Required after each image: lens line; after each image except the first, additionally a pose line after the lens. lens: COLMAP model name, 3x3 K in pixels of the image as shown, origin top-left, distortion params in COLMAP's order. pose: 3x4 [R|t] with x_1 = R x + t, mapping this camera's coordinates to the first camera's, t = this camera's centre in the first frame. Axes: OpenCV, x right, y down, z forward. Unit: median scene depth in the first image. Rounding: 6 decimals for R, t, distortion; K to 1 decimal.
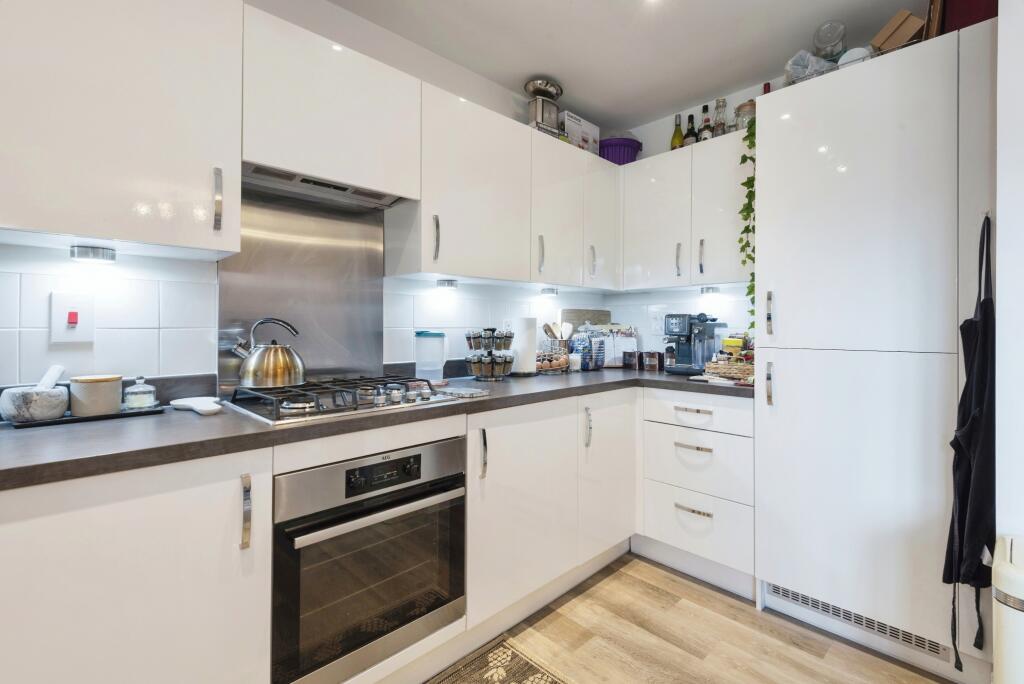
lens RADIAL K [[461.2, 0, 509.9], [0, 461.2, 324.5], [0, 0, 1]] dist [0.005548, -0.000441]
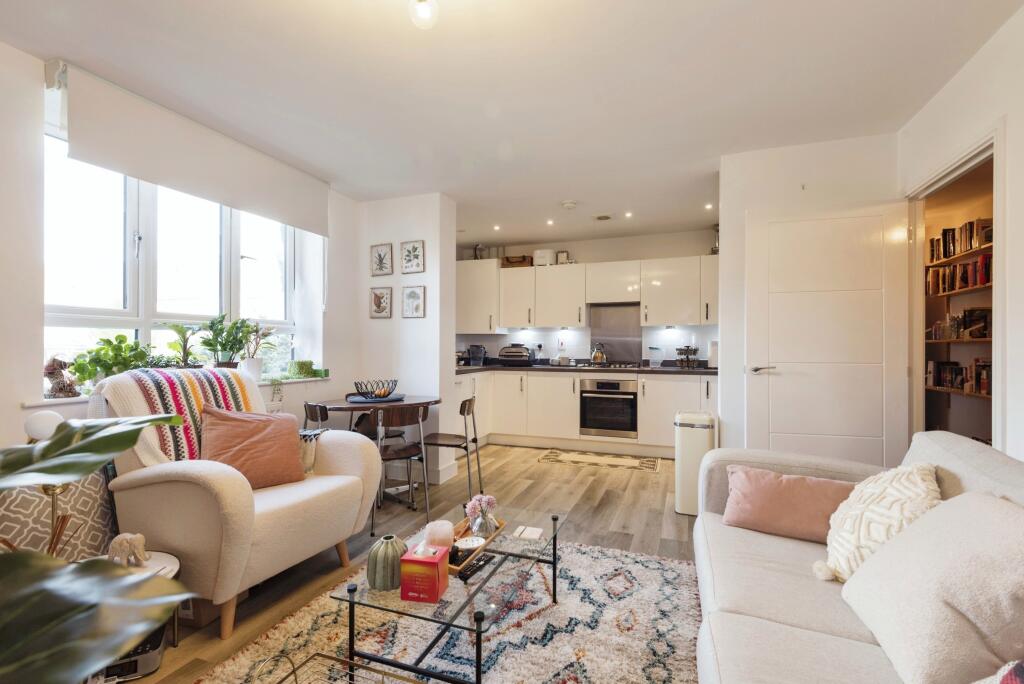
lens RADIAL K [[461.2, 0, 511.0], [0, 461.2, 346.2], [0, 0, 1]] dist [0.005548, -0.000441]
pose [[0.410469, -0.004337, -0.911864, 1.905659], [0.002461, 0.999990, -0.003648, 0.016403], [0.911871, -0.000747, 0.410476, -0.831222]]
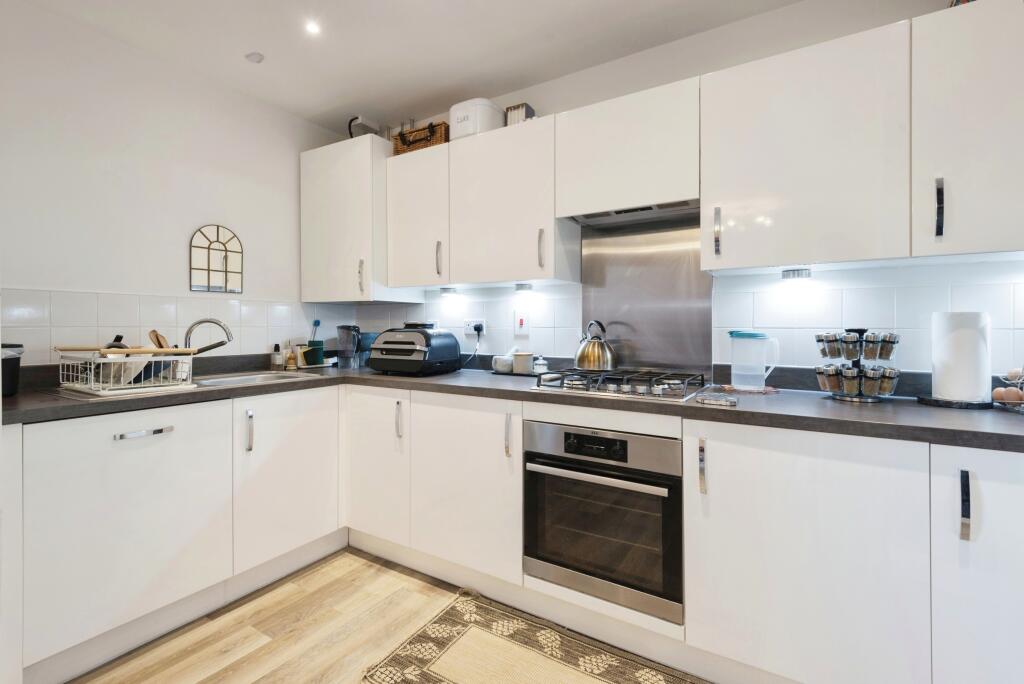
lens RADIAL K [[461.2, 0, 520.7], [0, 461.2, 326.3], [0, 0, 1]] dist [0.005548, -0.000441]
pose [[0.232380, -0.001705, -0.972624, 0.610689], [0.003853, 0.999992, -0.000832, 0.003106], [0.972617, -0.003554, 0.232385, 0.363834]]
